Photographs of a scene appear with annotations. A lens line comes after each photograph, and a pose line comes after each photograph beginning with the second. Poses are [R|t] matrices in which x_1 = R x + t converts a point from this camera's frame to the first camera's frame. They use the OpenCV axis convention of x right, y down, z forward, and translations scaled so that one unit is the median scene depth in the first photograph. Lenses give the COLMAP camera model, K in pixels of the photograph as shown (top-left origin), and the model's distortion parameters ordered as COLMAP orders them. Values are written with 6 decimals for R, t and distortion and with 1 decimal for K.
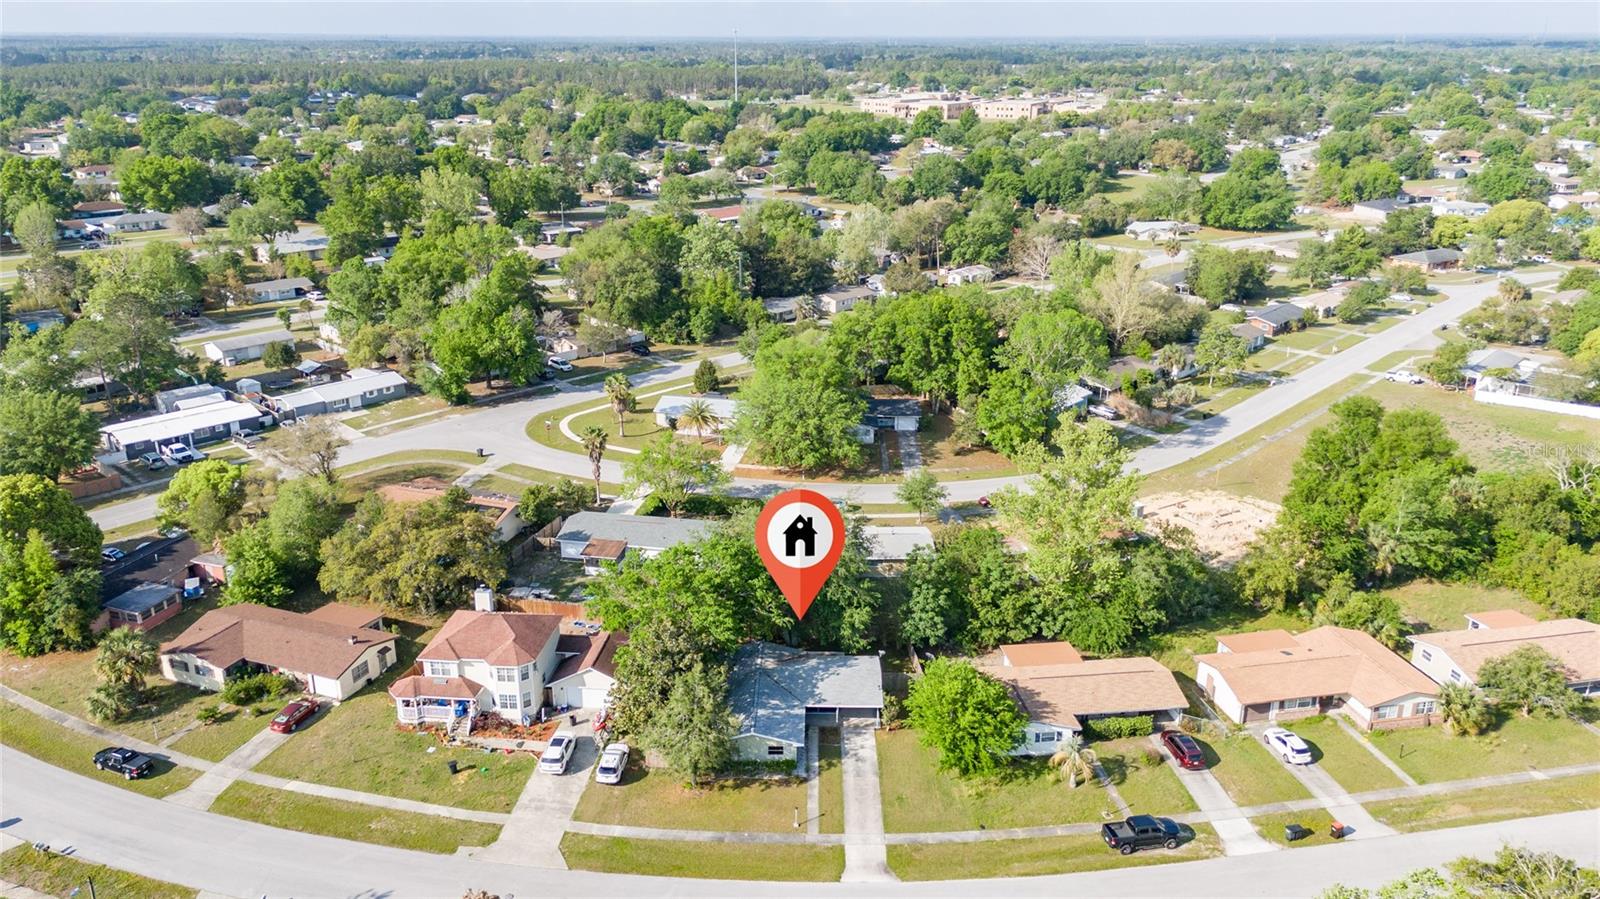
lens RADIAL K [[1184.7, 0, 800.0], [0, 1184.7, 449.5], [0, 0, 1]] dist [0.052938, -0.002263]
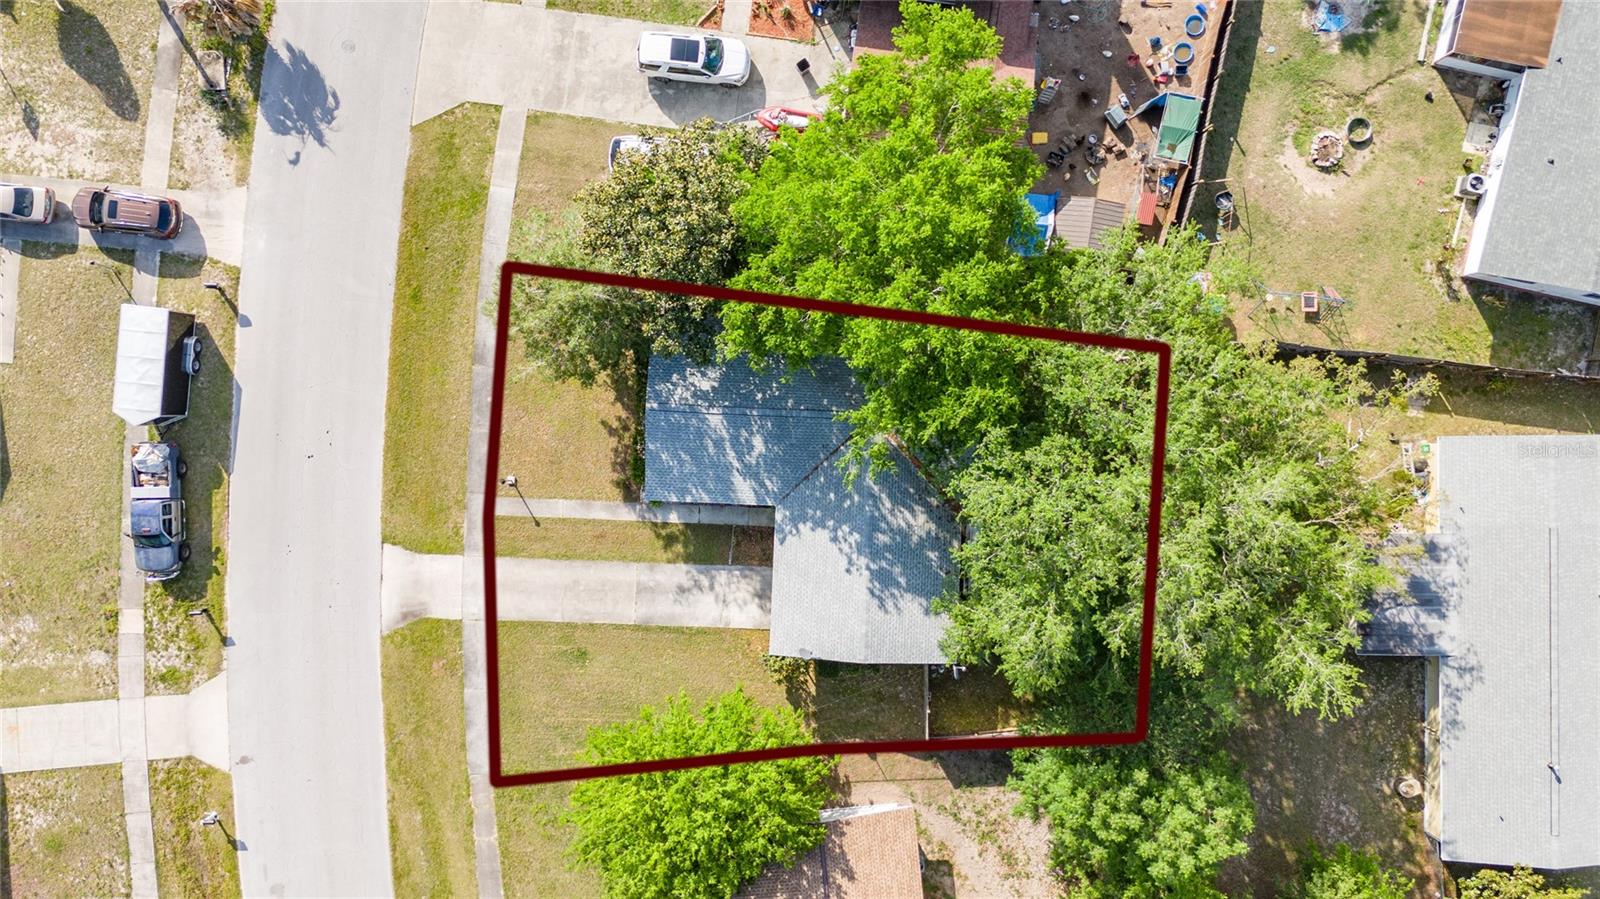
lens RADIAL K [[1151.8, 0, 804.1], [0, 1151.8, 463.4], [0, 0, 1]] dist [0.027747, -0.001977]
pose [[-0.025546, 0.999409, 0.022987, -0.029170], [-0.327002, -0.030084, 0.944545, -0.297817], [0.944678, 0.016612, 0.327578, 0.939685]]
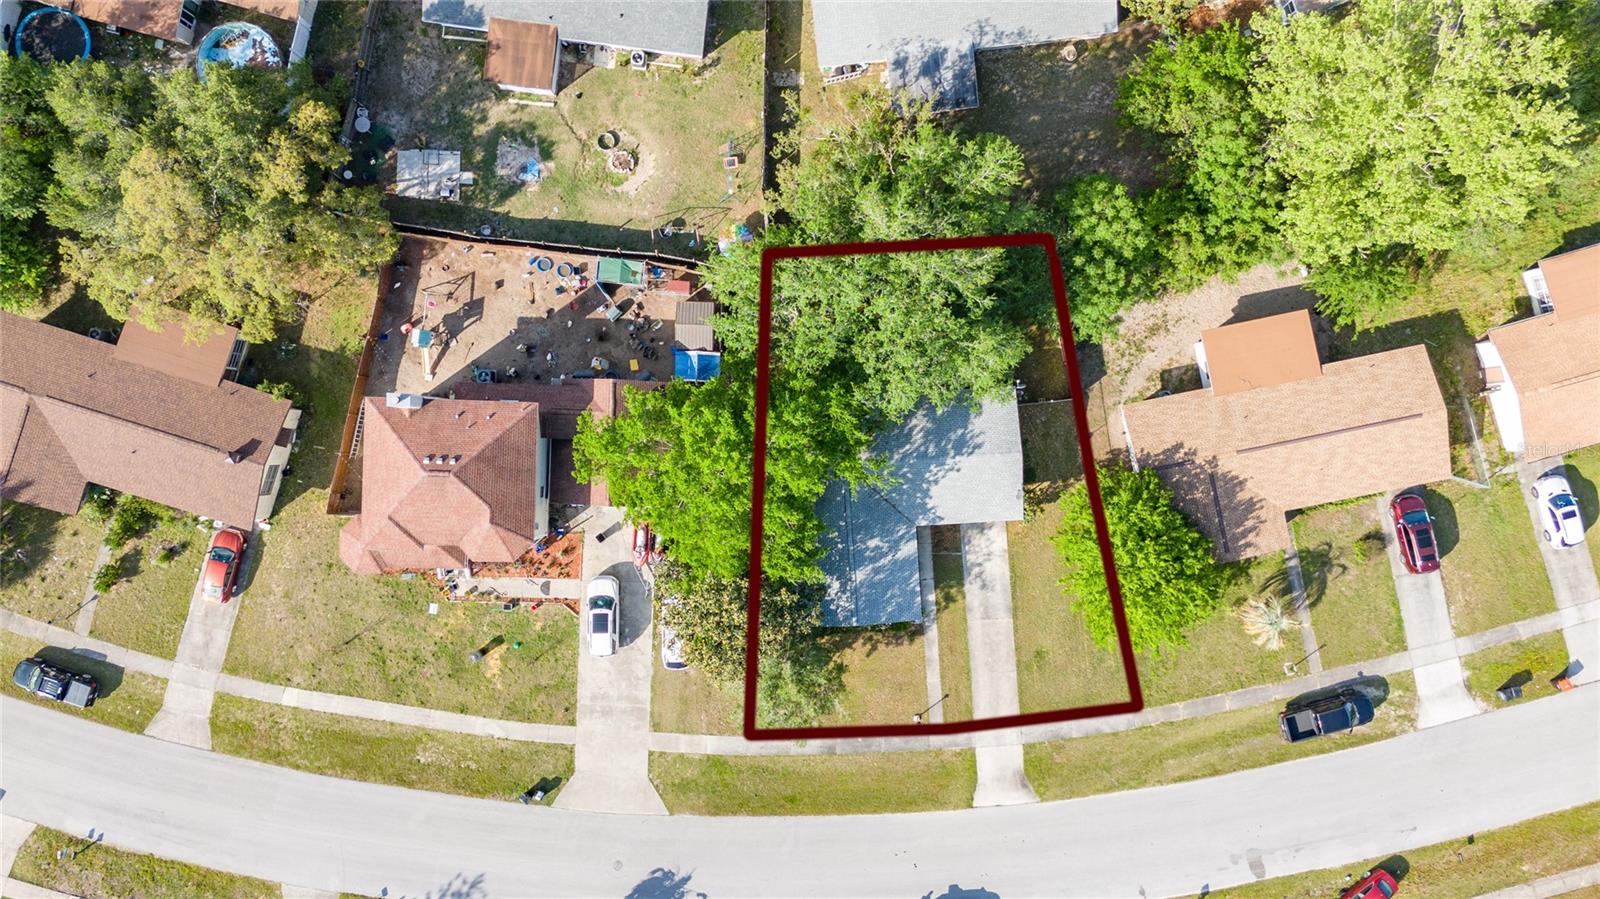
lens RADIAL K [[1184.7, 0, 800.0], [0, 1184.7, 449.5], [0, 0, 1]] dist [0.052938, -0.002263]
pose [[0.996765, -0.079686, -0.010444, -0.061433], [0.036337, 0.330934, 0.942954, -0.544474], [-0.071684, -0.940283, 0.332759, 0.896999]]
